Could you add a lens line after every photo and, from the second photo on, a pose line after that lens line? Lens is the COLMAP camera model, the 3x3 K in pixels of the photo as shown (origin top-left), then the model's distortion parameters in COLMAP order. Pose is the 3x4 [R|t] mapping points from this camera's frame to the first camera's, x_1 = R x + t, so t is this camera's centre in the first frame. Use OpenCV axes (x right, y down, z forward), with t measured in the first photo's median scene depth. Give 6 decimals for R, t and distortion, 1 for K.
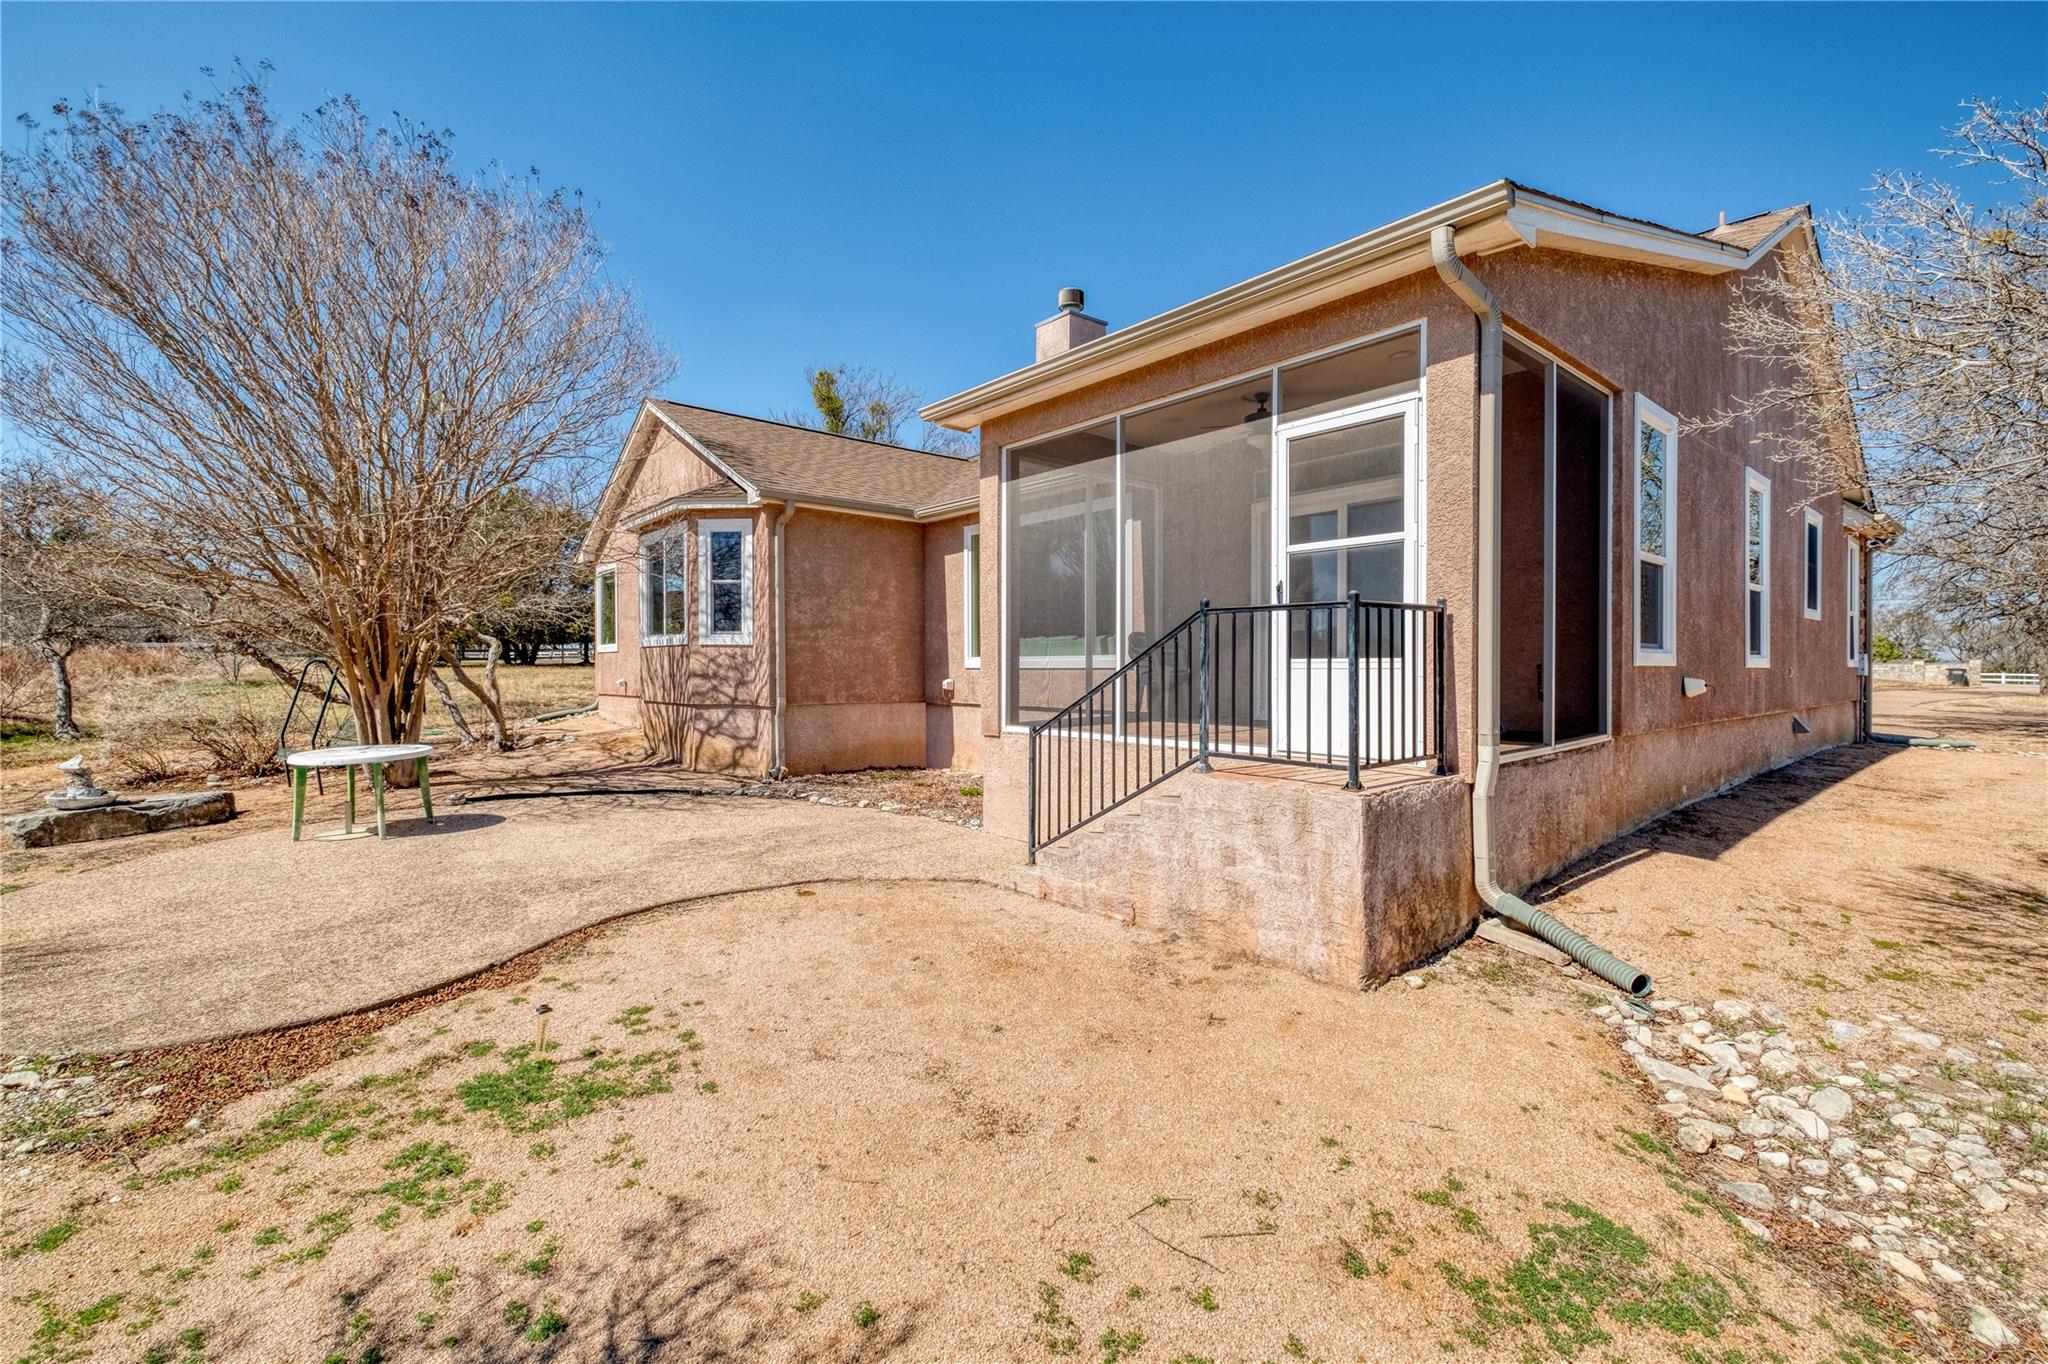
lens RADIAL K [[879.1, 0, 1031.3], [0, 879.1, 675.1], [0, 0, 1]] dist [0.003047, -0.003538]
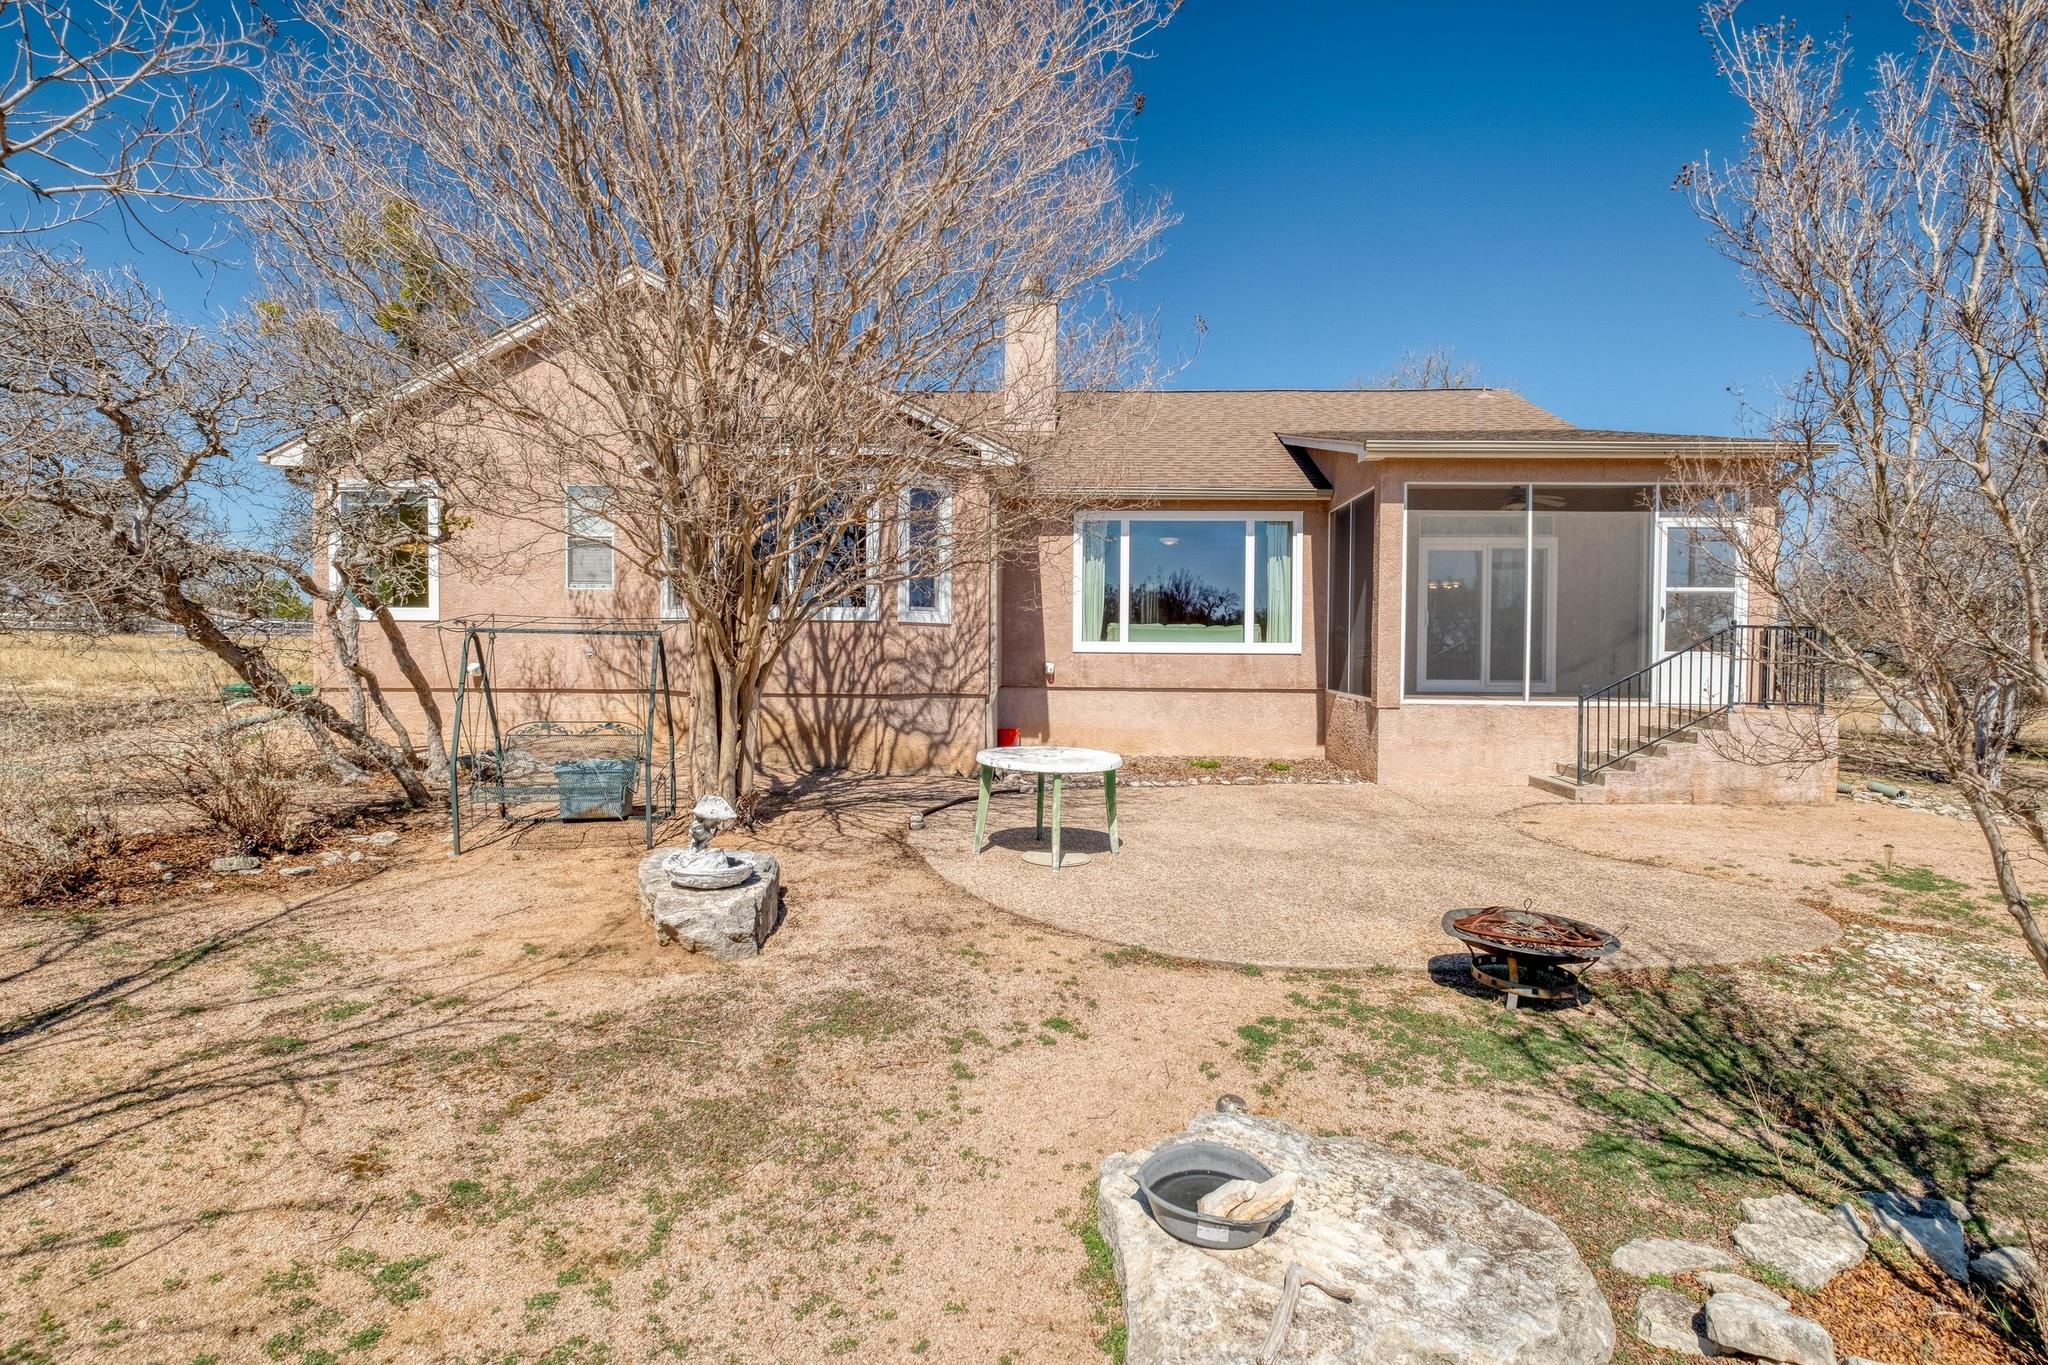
lens RADIAL K [[1013.2, 0, 1034.4], [0, 1013.2, 676.5], [0, 0, 1]] dist [0.005313, 0.000264]
pose [[0.670130, -0.018699, 0.742008, -1.443406], [0.000338, 0.999690, 0.024888, -0.012822], [-0.742244, -0.016427, 0.669929, 0.395580]]
